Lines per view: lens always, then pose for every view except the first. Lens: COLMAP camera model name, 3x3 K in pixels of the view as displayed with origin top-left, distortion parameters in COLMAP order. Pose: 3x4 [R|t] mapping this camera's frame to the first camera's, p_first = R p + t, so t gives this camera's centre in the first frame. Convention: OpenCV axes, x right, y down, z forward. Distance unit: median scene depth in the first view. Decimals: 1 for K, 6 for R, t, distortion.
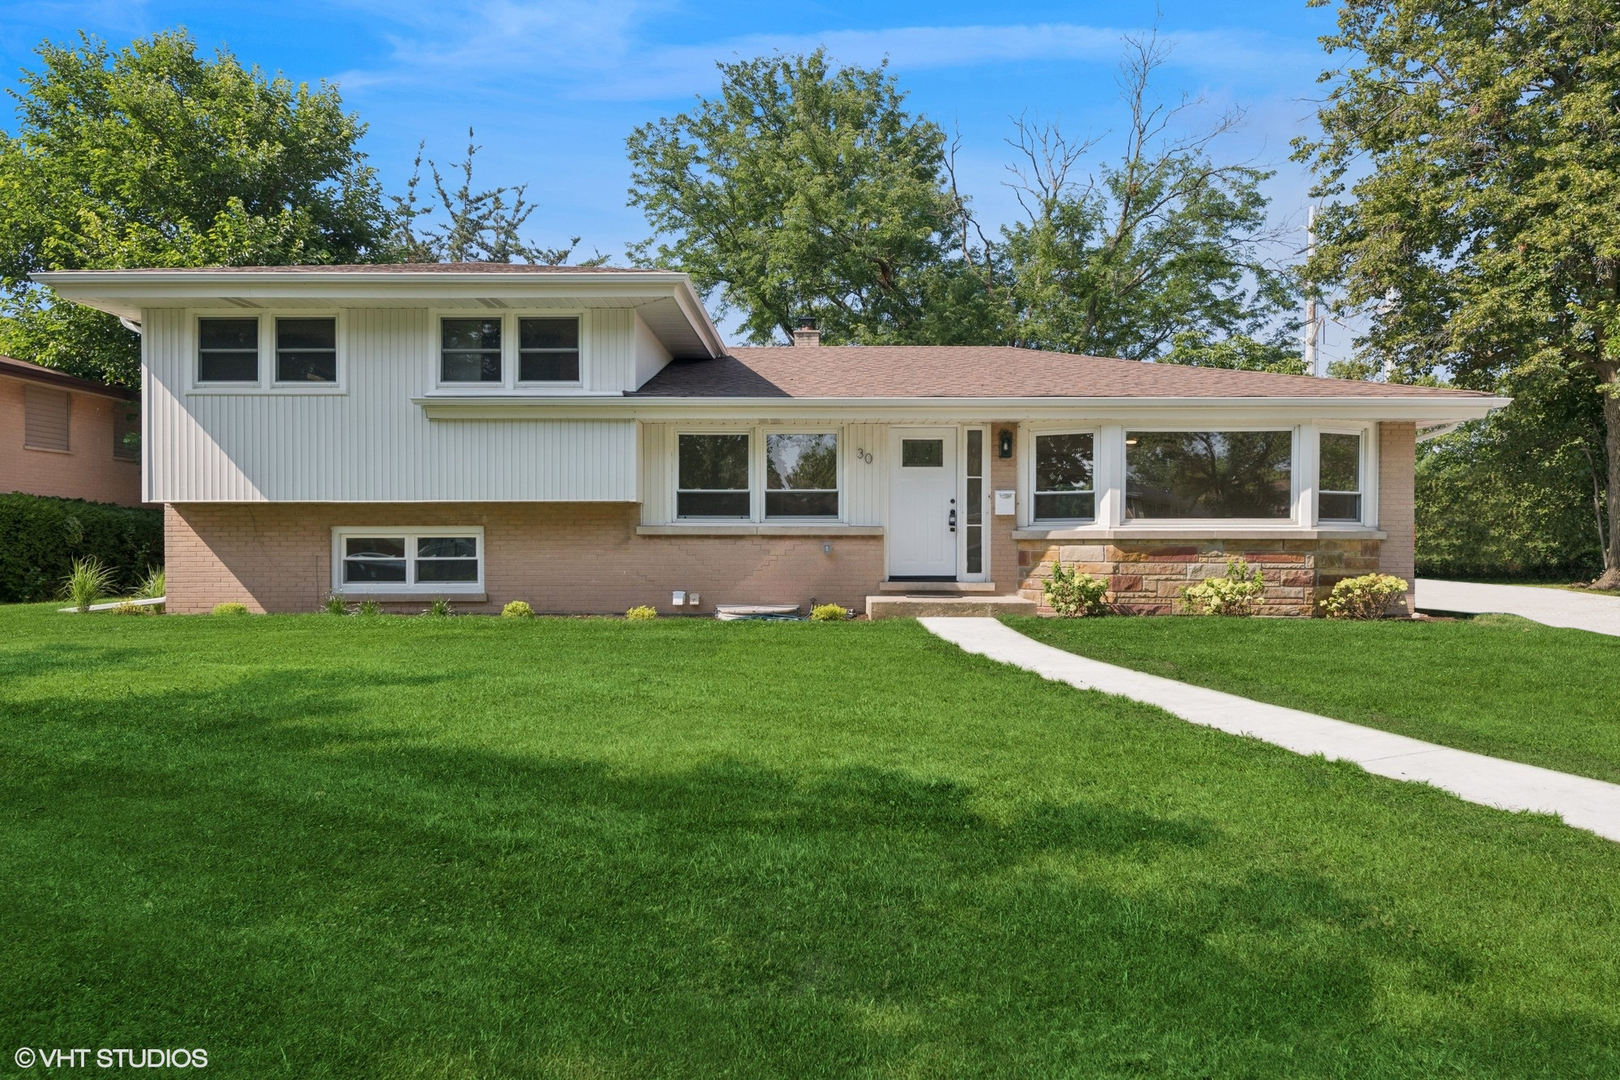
lens RADIAL K [[918.7, 0, 810.0], [0, 918.7, 540.0], [0, 0, 1]] dist [0.019352, -0.000569]
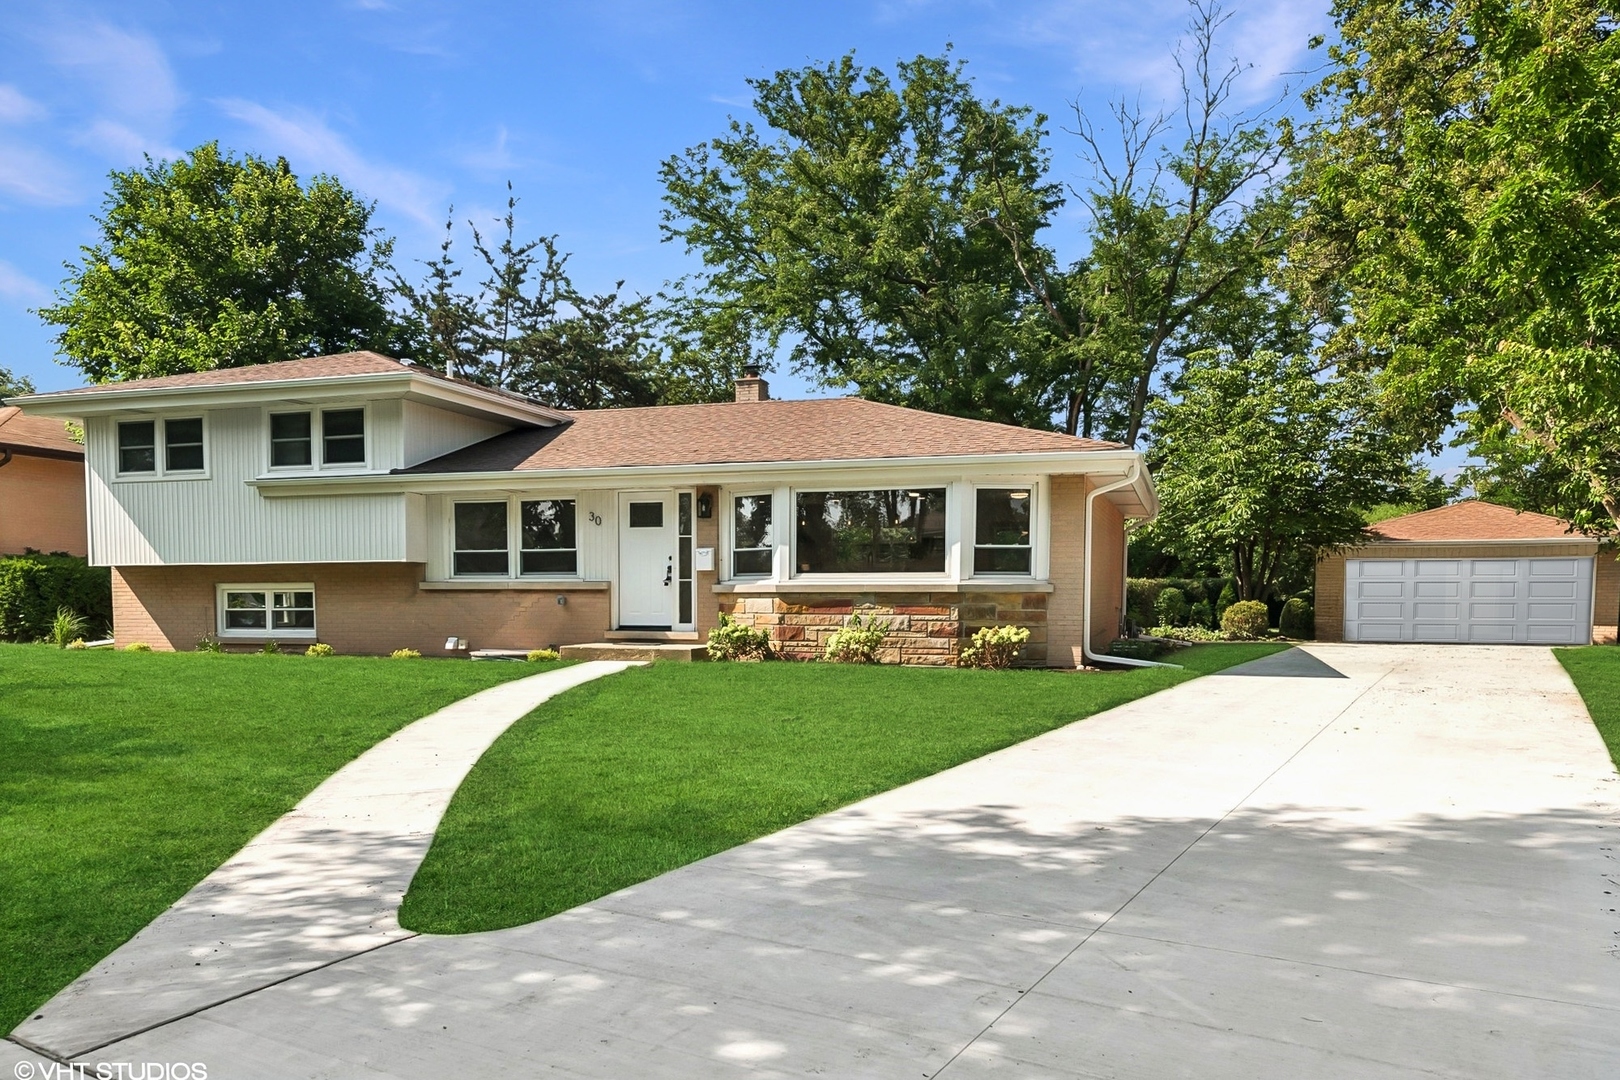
lens RADIAL K [[1129.3, 0, 809.6], [0, 1129.3, 663.3], [0, 0, 1]] dist [-0.000136, 0.003500]
pose [[0.959318, 0.015983, -0.281874, 0.710583], [0.001632, 0.998066, 0.062149, -0.000291], [0.282322, -0.060080, 0.957436, -0.261614]]
